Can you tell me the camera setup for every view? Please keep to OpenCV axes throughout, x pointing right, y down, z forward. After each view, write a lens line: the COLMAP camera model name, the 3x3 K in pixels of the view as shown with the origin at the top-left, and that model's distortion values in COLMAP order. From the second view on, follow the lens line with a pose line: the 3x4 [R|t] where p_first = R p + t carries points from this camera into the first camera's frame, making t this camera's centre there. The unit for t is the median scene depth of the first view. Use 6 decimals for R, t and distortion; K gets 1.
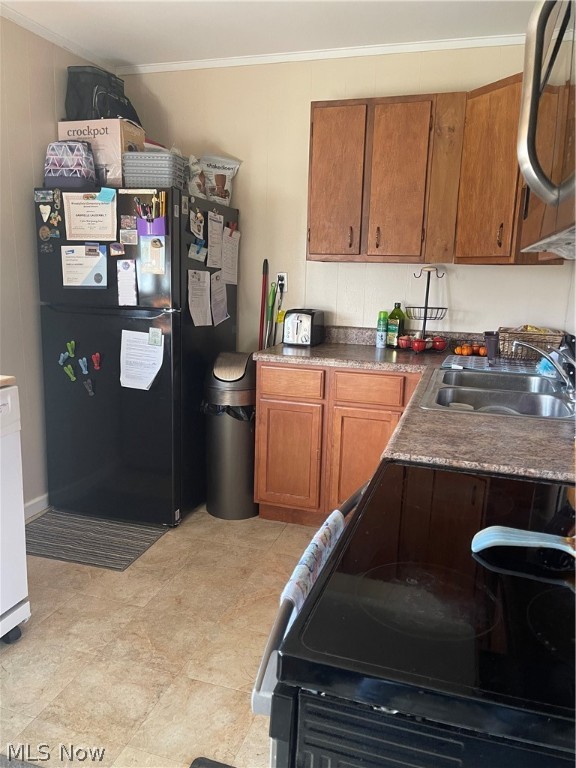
lens RADIAL K [[585.7, 0, 288.3], [0, 585.7, 382.6], [0, 0, 1]] dist [0.064151, -0.080644]
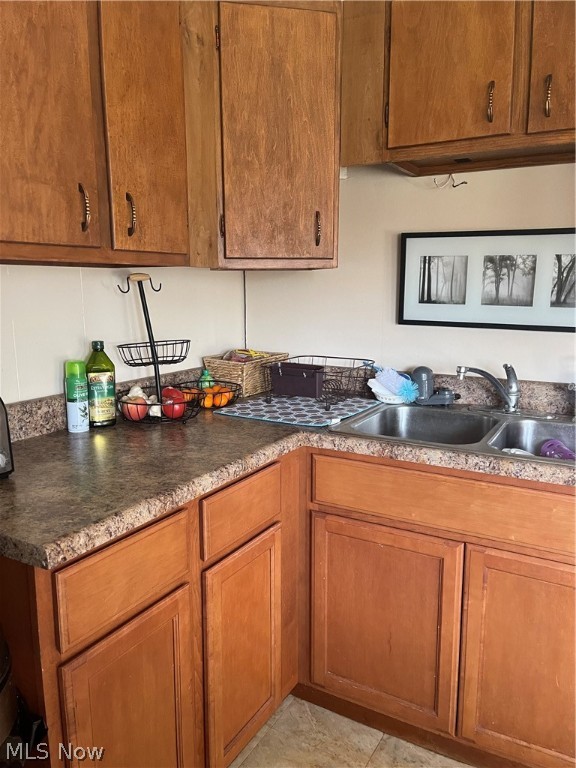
lens RADIAL K [[585.7, 0, 288.7], [0, 585.7, 387.7], [0, 0, 1]] dist [0.064151, -0.080644]
pose [[0.218634, -0.198325, 0.955441, -0.315034], [0.191797, 0.968763, 0.157201, -0.157224], [-0.956772, 0.148881, 0.249842, 0.764375]]
